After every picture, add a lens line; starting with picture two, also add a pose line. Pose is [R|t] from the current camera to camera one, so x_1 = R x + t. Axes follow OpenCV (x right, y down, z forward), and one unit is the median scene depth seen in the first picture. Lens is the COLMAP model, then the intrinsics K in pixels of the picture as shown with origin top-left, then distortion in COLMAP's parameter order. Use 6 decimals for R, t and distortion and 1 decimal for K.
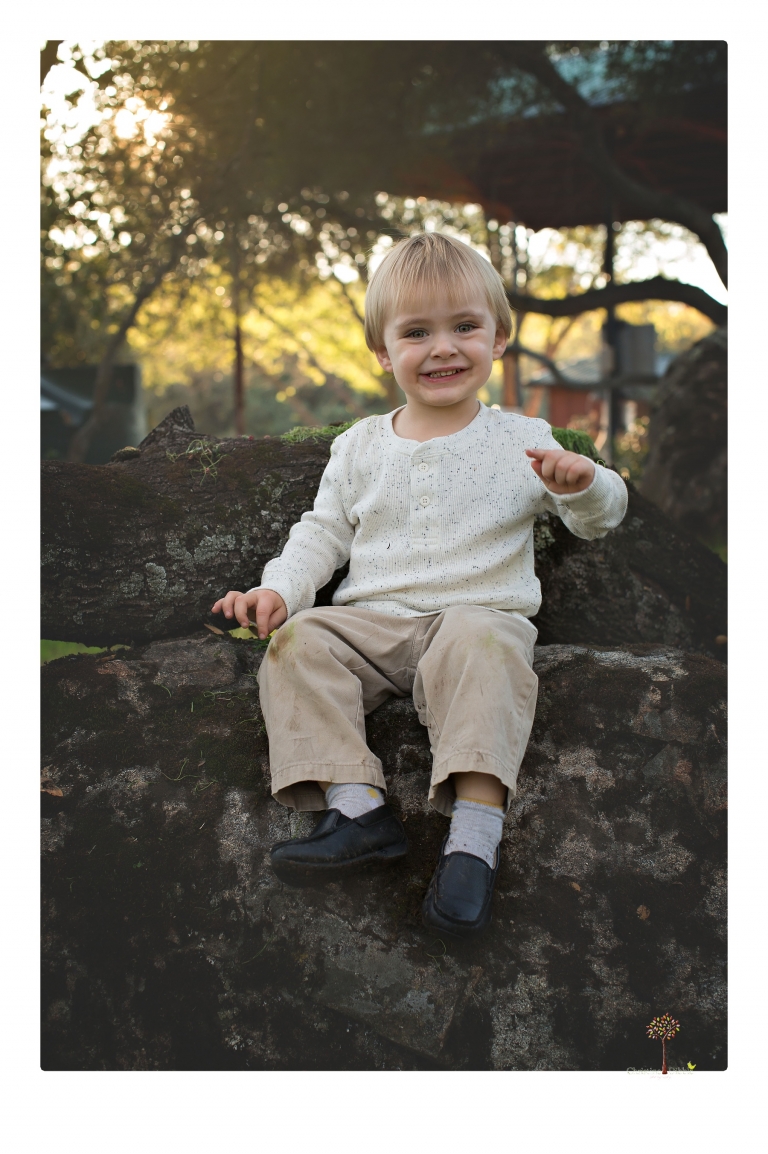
lens RADIAL K [[1513.8, 0, 384.0], [0, 1513.8, 577.0], [0, 0, 1]] dist [-0.121826, 0.076004]
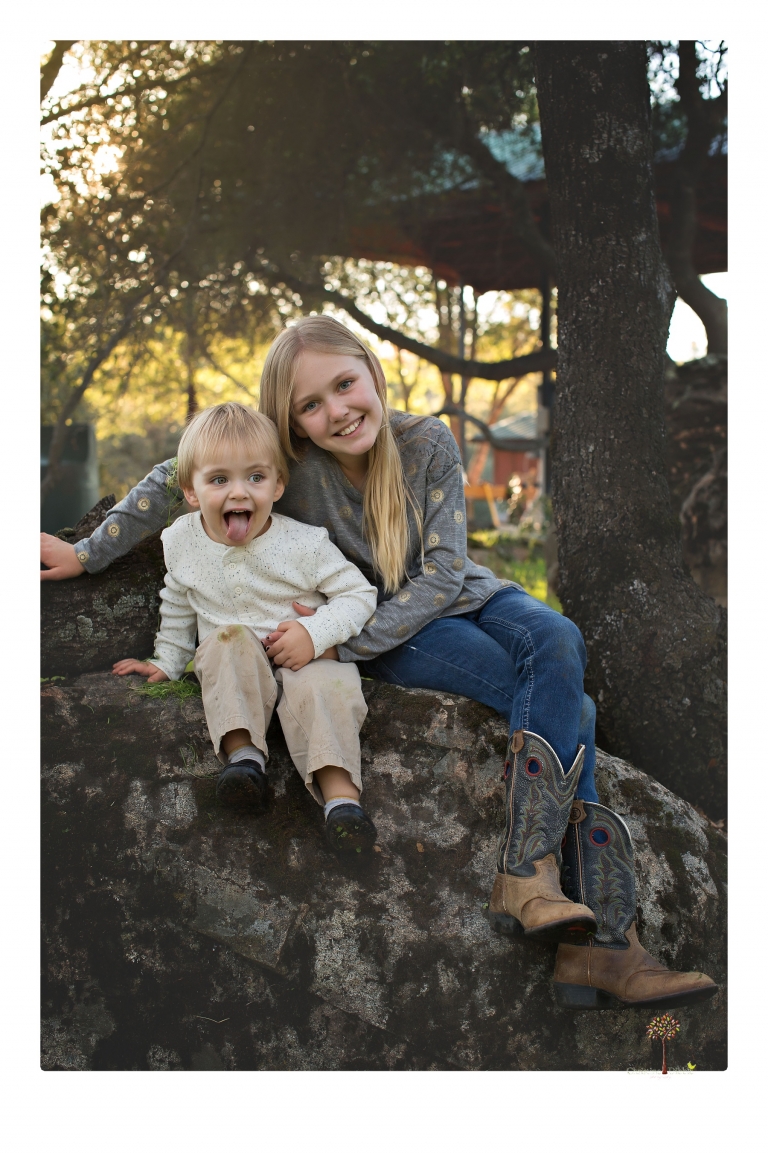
lens RADIAL K [[1513.8, 0, 384.0], [0, 1513.8, 577.0], [0, 0, 1]] dist [-0.121826, 0.076004]
pose [[0.999558, 0.009810, 0.028068, 0.085454], [-0.008911, 0.999449, -0.031958, -0.003327], [-0.028366, 0.031694, 0.999095, -0.390527]]
